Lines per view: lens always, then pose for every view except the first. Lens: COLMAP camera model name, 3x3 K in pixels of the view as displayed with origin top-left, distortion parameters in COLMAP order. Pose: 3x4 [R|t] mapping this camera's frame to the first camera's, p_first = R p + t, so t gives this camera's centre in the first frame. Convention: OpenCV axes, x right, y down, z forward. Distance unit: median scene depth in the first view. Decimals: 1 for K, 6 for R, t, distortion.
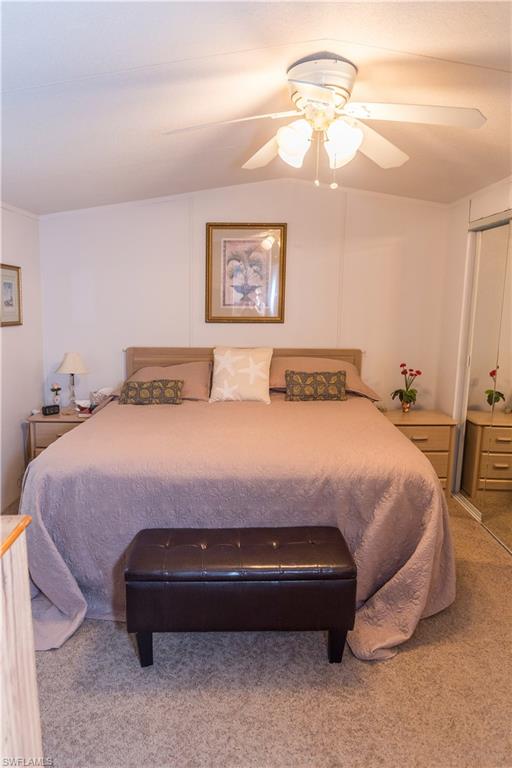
lens RADIAL K [[531.8, 0, 256.0], [0, 531.8, 384.0], [0, 0, 1]] dist [-0.002436, -0.032689]
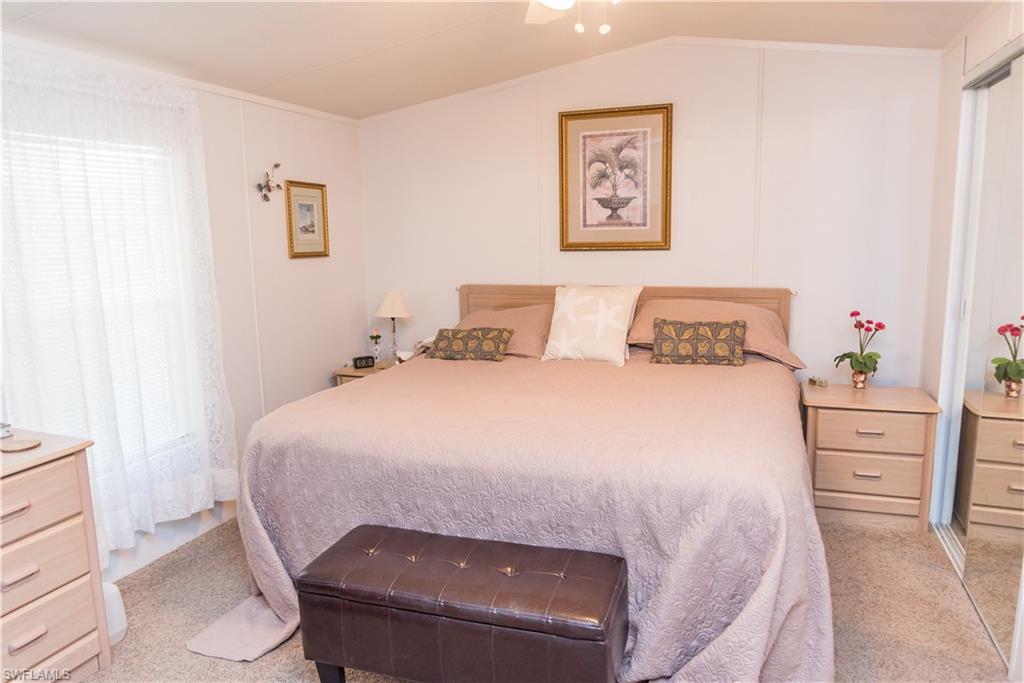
lens RADIAL K [[694.7, 0, 512.0], [0, 694.7, 341.5], [0, 0, 1]] dist [-0.003494, -0.028565]
pose [[0.937659, 0.030381, -0.346225, 0.196398], [-0.028406, 0.999538, 0.010778, -0.000157], [0.346393, -0.000271, 0.938089, 0.097995]]
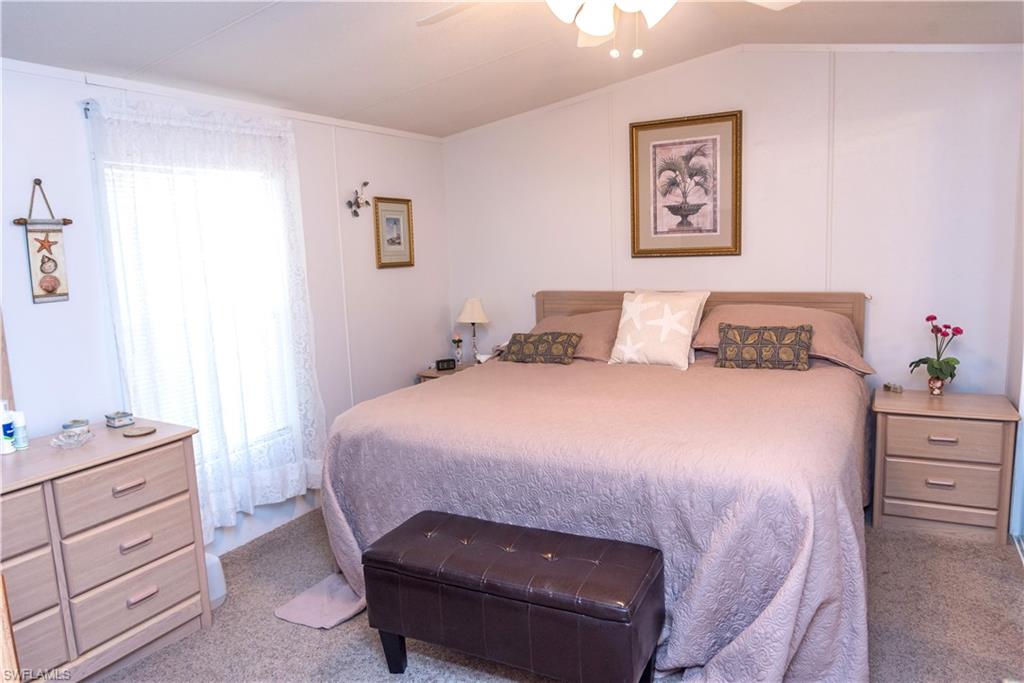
lens RADIAL K [[694.7, 0, 512.0], [0, 694.7, 341.5], [0, 0, 1]] dist [-0.003494, -0.028565]
pose [[0.875296, 0.030344, -0.482635, 0.259263], [-0.030469, 0.999507, 0.007582, -0.000204], [0.482627, 0.008069, 0.875789, 0.075227]]
